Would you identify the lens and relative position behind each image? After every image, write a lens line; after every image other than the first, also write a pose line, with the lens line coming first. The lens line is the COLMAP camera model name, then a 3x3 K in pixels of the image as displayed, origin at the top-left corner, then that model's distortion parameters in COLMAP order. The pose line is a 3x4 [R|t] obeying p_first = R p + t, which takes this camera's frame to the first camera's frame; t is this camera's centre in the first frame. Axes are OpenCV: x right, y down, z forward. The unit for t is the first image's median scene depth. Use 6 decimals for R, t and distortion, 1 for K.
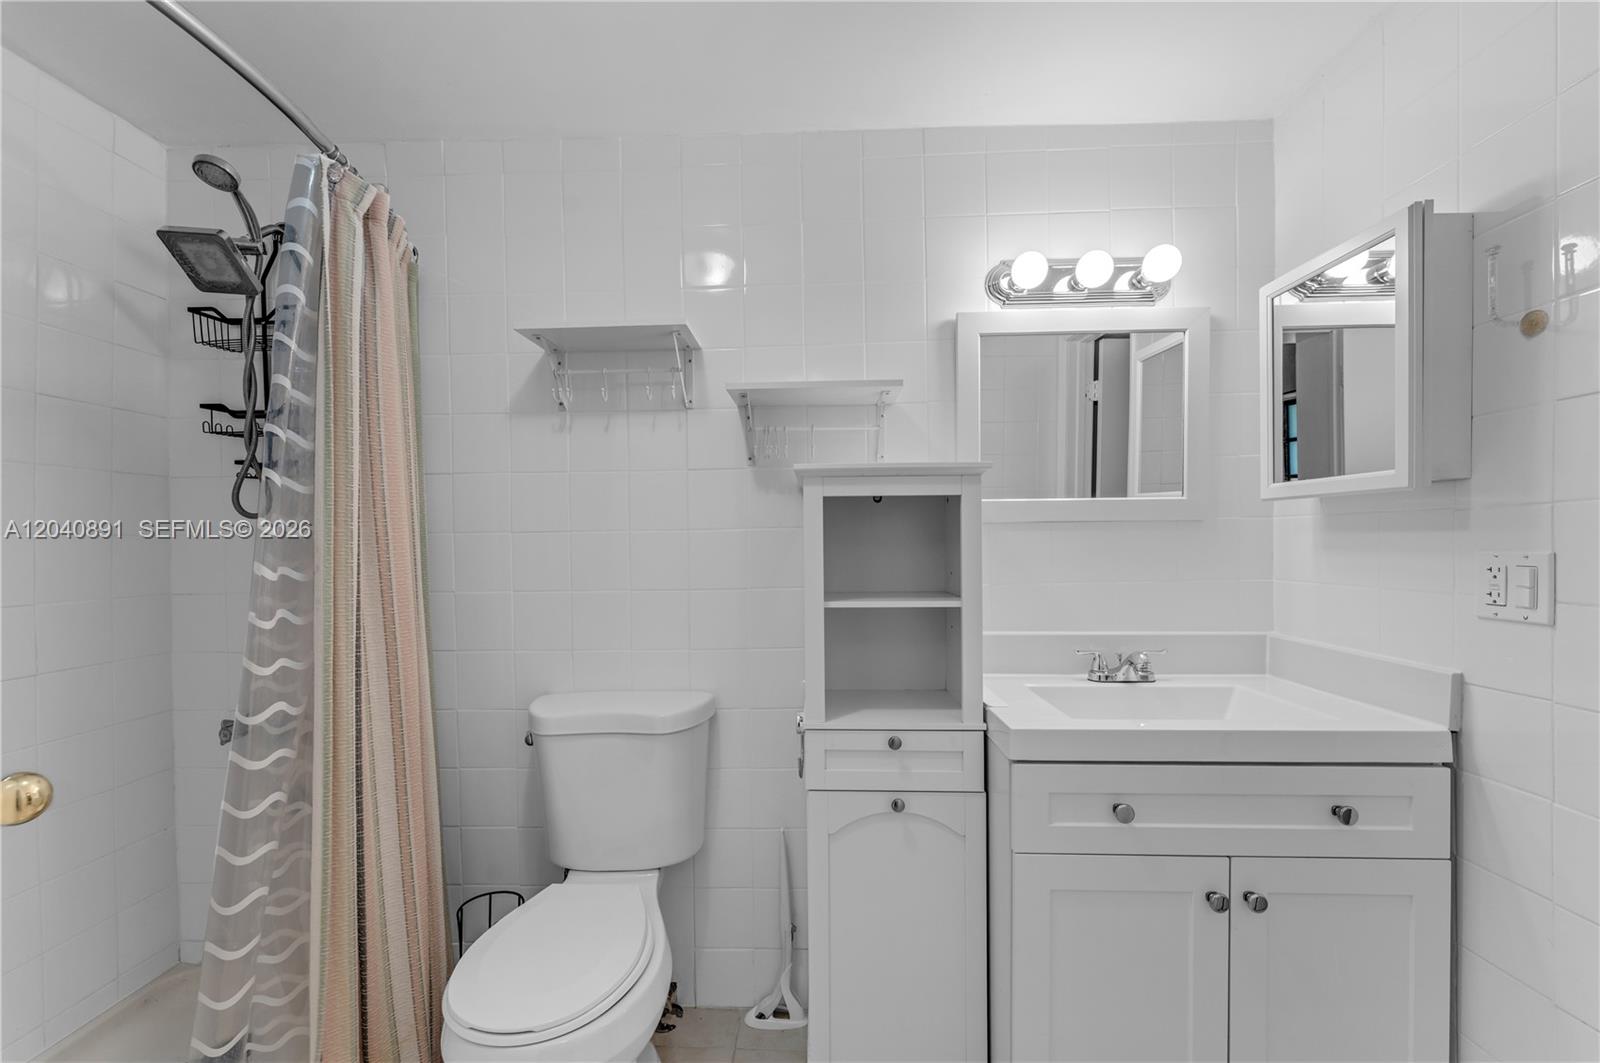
lens RADIAL K [[657.7, 0, 798.2], [0, 657.7, 536.5], [0, 0, 1]] dist [-0.001894, -0.000325]
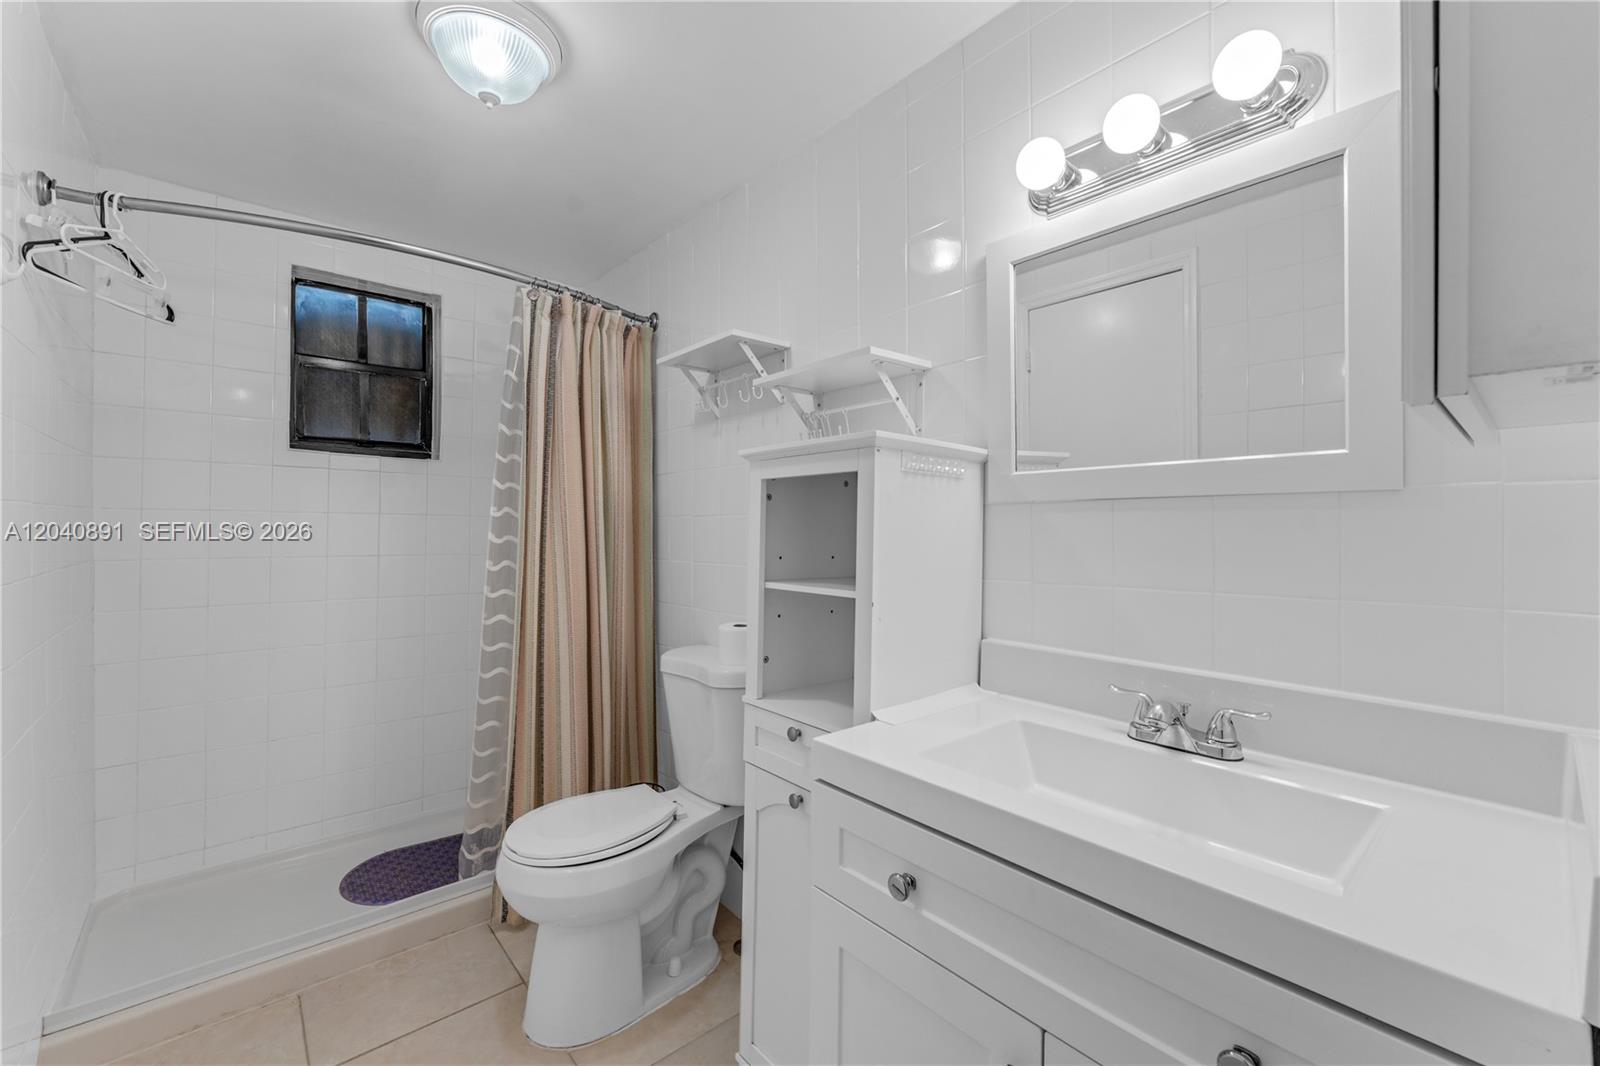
lens RADIAL K [[661.8, 0, 801.3], [0, 661.8, 513.7], [0, 0, 1]] dist [-0.002260, -0.000462]
pose [[0.668483, -0.006533, -0.743699, 0.841906], [-0.006130, 0.999879, -0.014294, 0.006349], [0.743703, 0.014114, 0.668362, 0.348449]]
